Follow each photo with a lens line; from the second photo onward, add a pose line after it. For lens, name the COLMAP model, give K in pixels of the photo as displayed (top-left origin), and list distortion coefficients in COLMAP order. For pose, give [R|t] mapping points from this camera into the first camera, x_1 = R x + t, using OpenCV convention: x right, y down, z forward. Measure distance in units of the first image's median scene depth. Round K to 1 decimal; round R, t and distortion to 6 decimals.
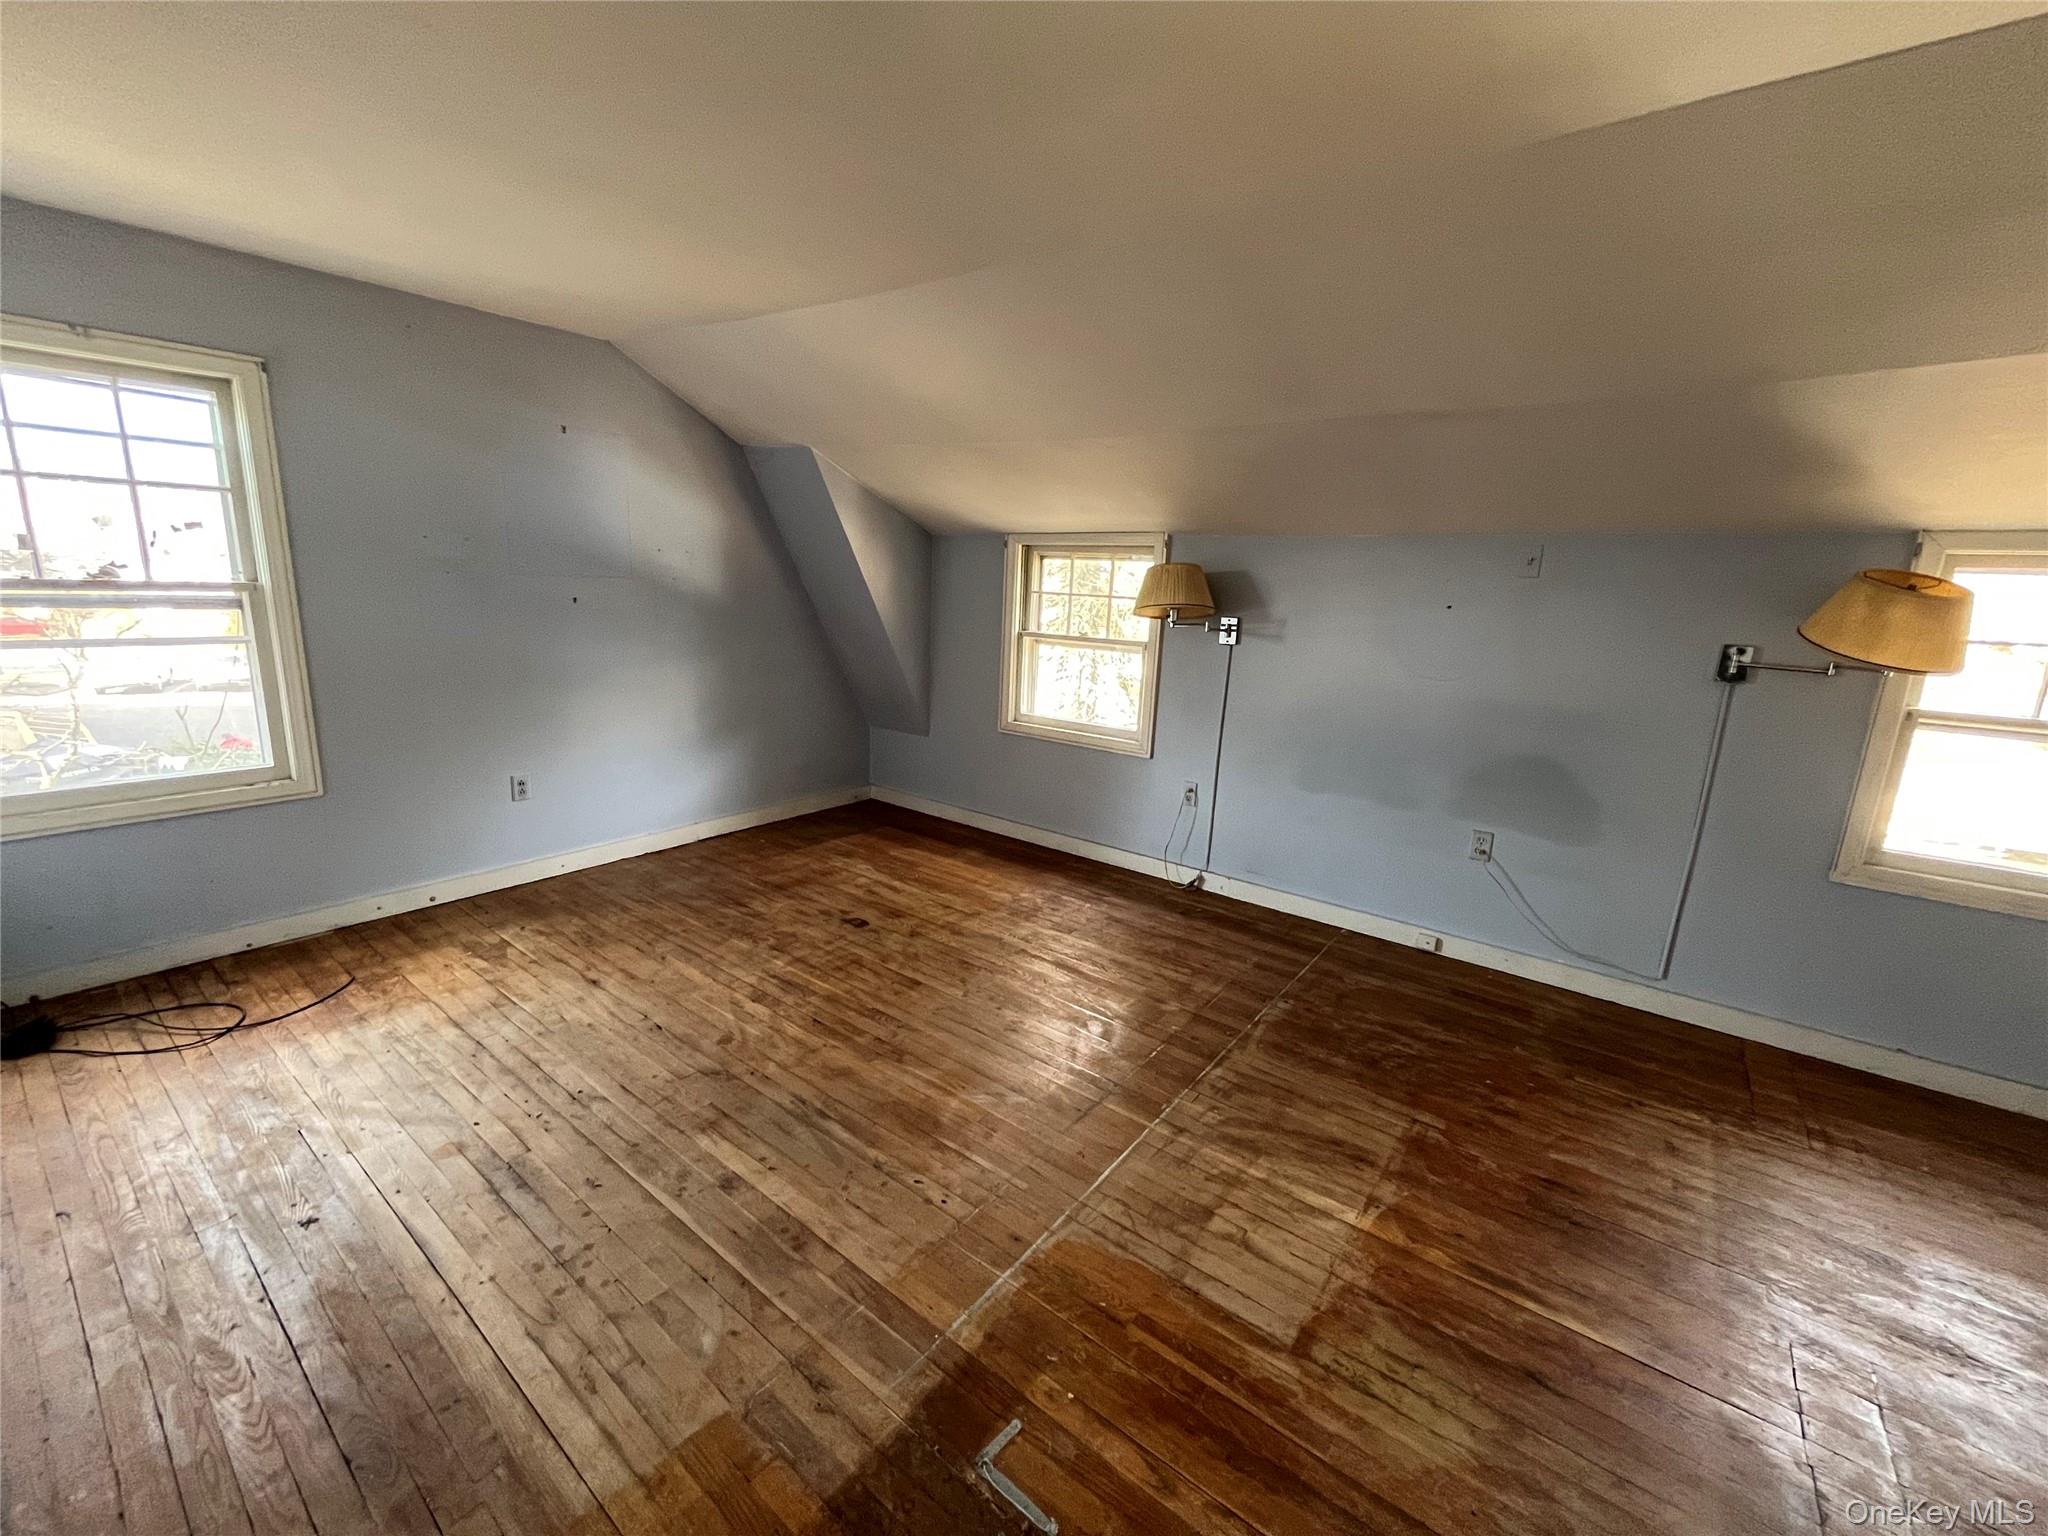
lens RADIAL K [[829.8, 0, 1019.2], [0, 829.8, 765.4], [0, 0, 1]] dist [-0.001599, -0.001338]
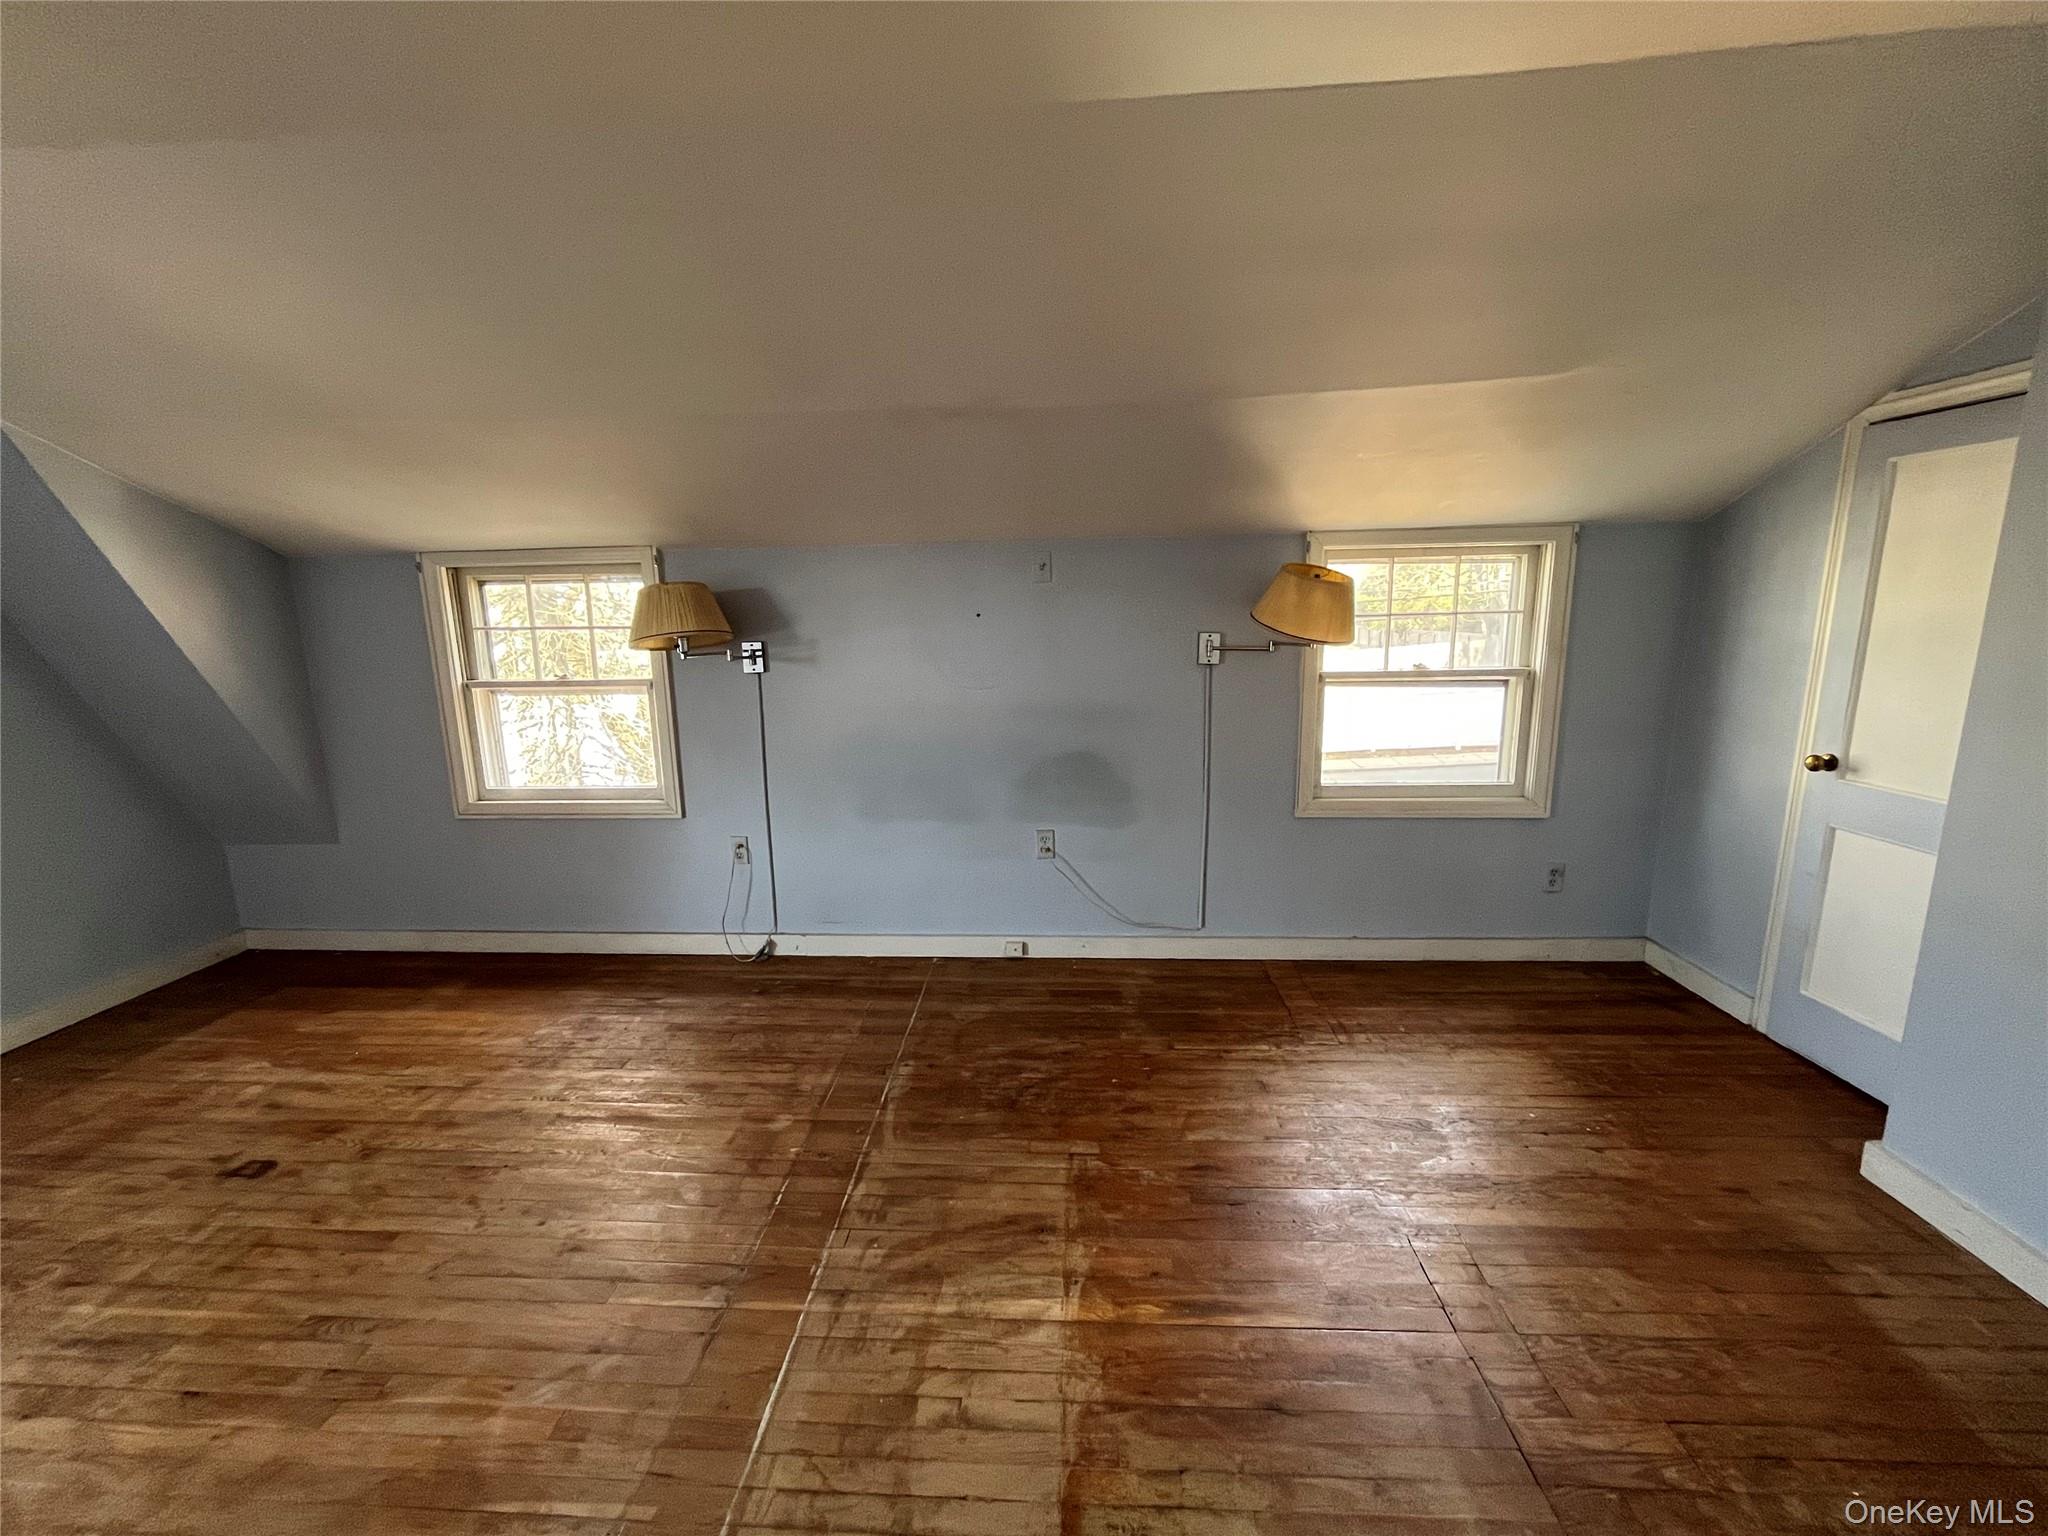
lens RADIAL K [[829.8, 0, 1024.3], [0, 829.8, 766.5], [0, 0, 1]] dist [-0.001599, -0.001338]
pose [[0.821227, -0.161483, 0.547275, -0.010116], [0.171703, 0.984600, 0.032870, -0.038389], [-0.544155, 0.066975, 0.836307, 0.164238]]
